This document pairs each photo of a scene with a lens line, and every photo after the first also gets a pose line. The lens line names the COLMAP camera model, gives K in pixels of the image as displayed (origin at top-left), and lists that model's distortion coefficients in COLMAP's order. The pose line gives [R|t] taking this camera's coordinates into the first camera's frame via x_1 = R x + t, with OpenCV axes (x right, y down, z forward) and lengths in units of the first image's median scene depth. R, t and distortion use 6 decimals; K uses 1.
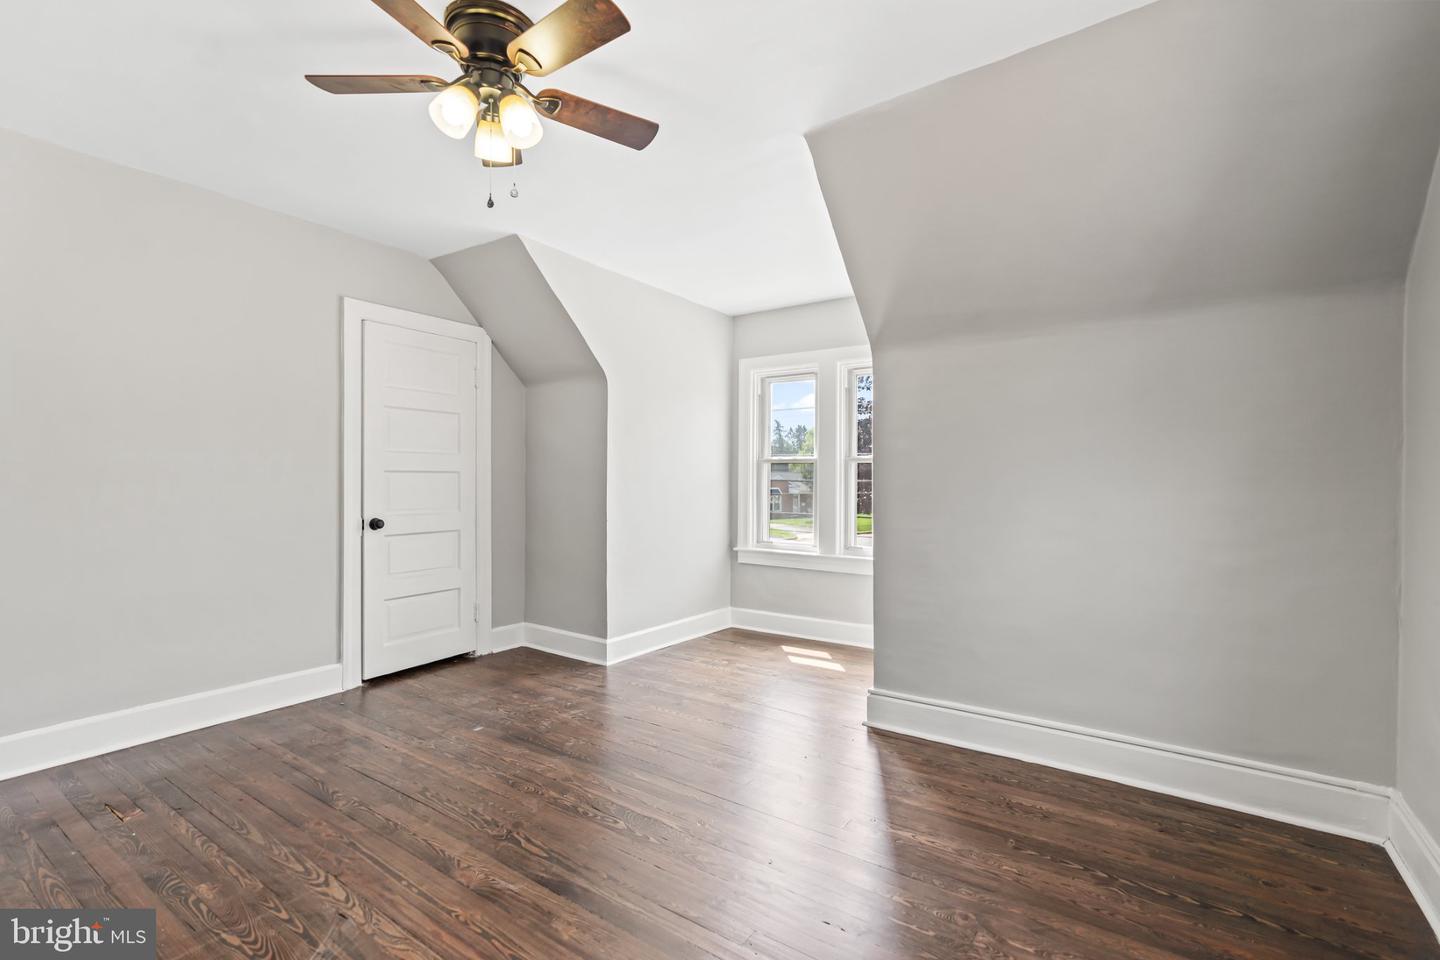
lens RADIAL K [[656.1, 0, 718.7], [0, 656.1, 479.7], [0, 0, 1]] dist [-0.005172, 0.001201]
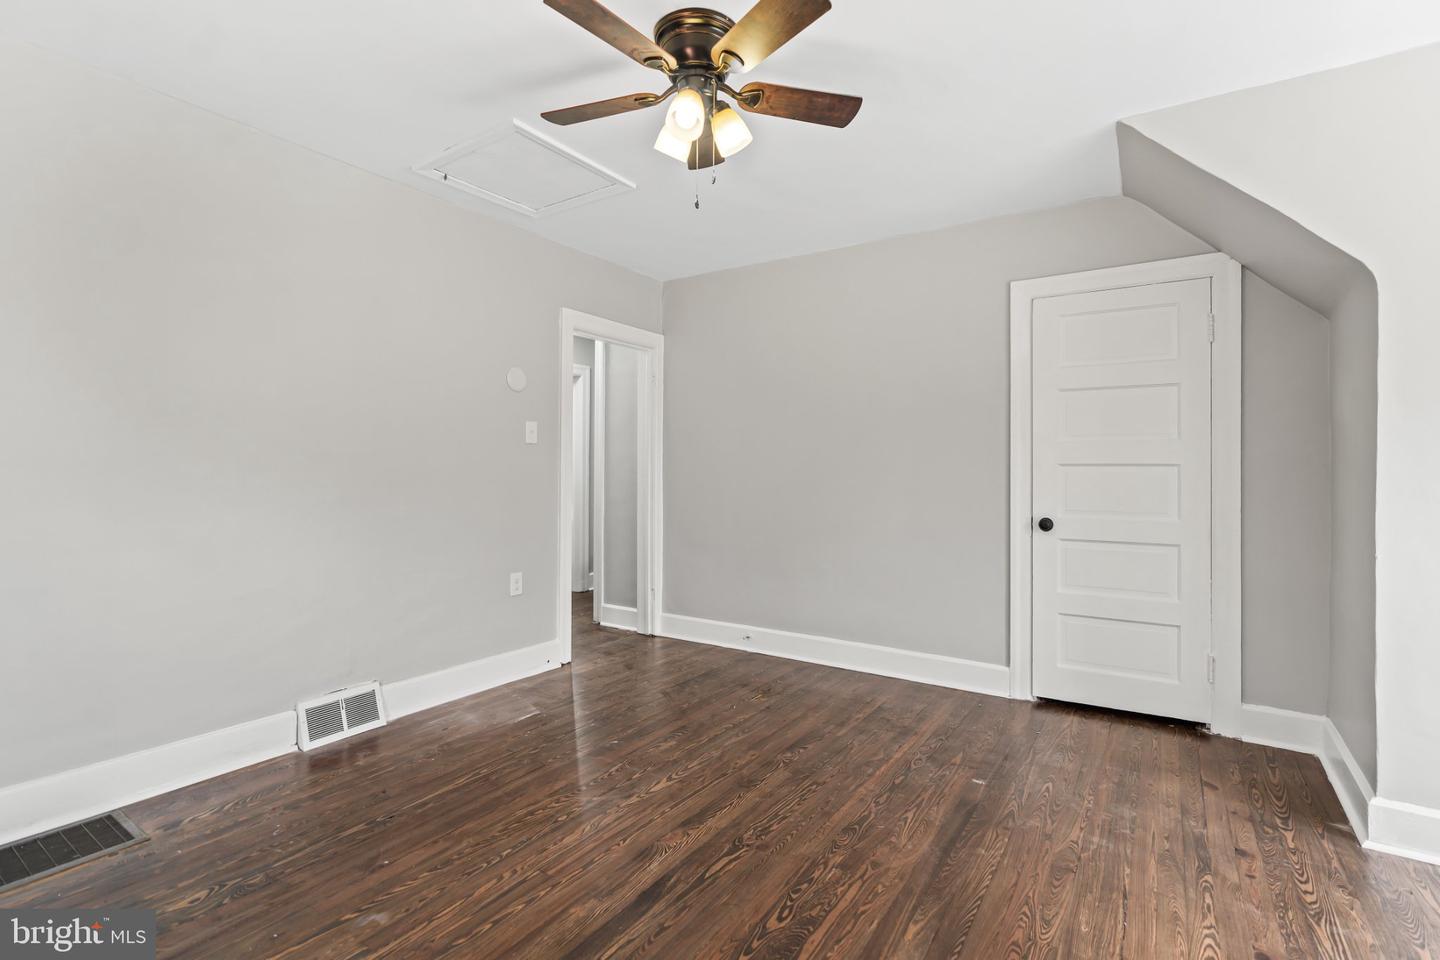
lens RADIAL K [[656.1, 0, 718.7], [0, 656.1, 479.7], [0, 0, 1]] dist [-0.005172, 0.001201]
pose [[0.002991, 0.006325, -0.999976, 0.474006], [-0.007935, 0.999949, 0.006301, 0.004411], [0.999964, 0.007916, 0.003041, 0.724935]]
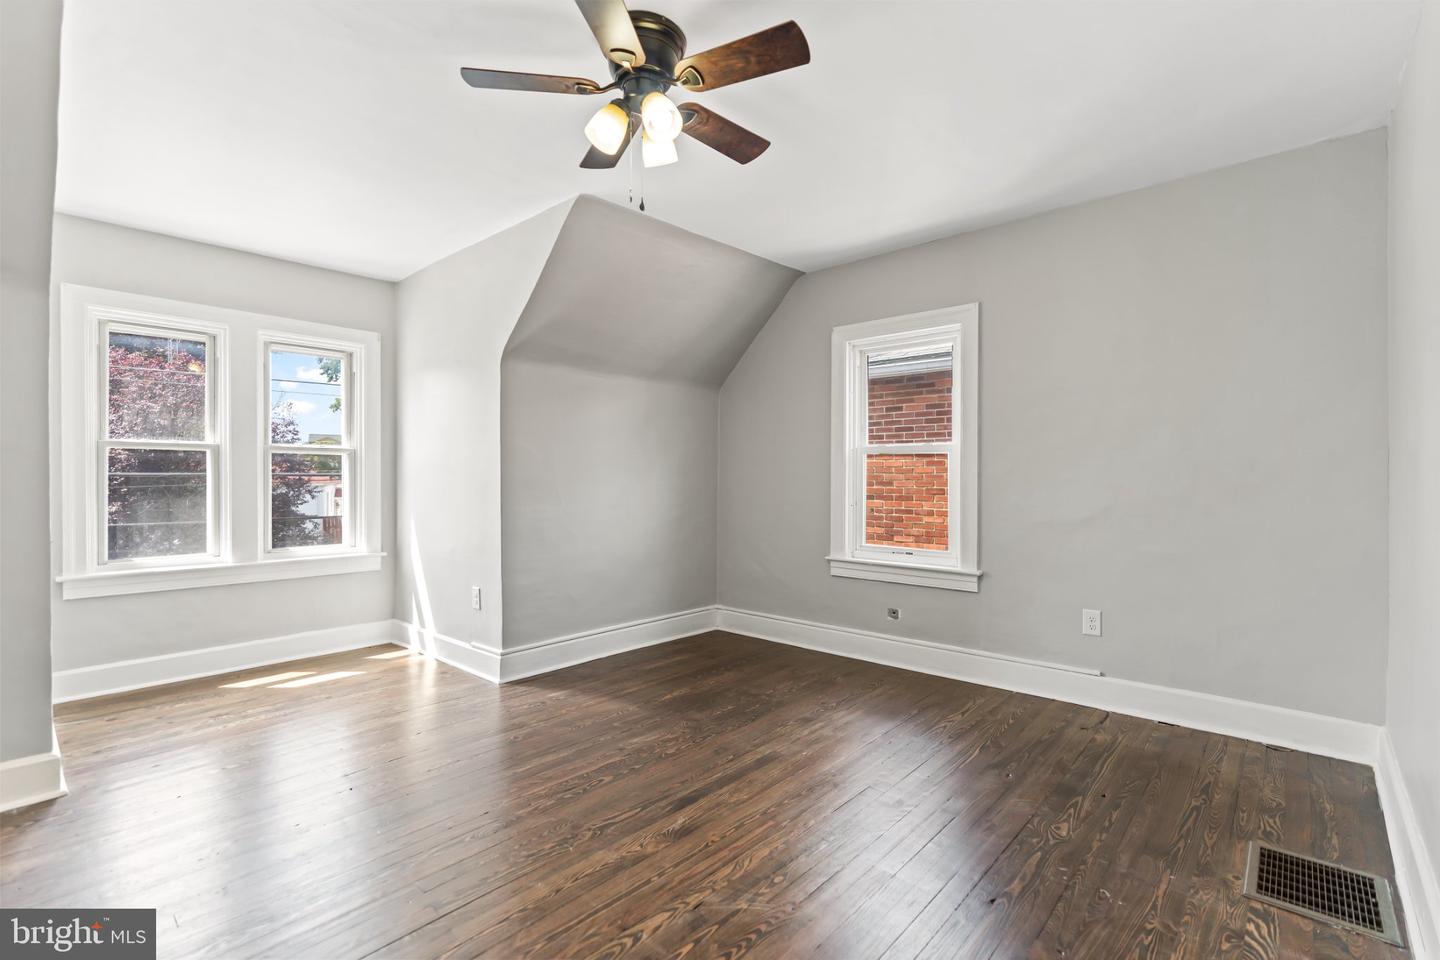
lens RADIAL K [[656.1, 0, 718.7], [0, 656.1, 479.7], [0, 0, 1]] dist [-0.005172, 0.001201]
pose [[0.129521, -0.011239, 0.991513, -0.964780], [0.000927, 0.999937, 0.011214, 0.001028], [-0.991576, -0.000534, 0.129523, 0.518559]]
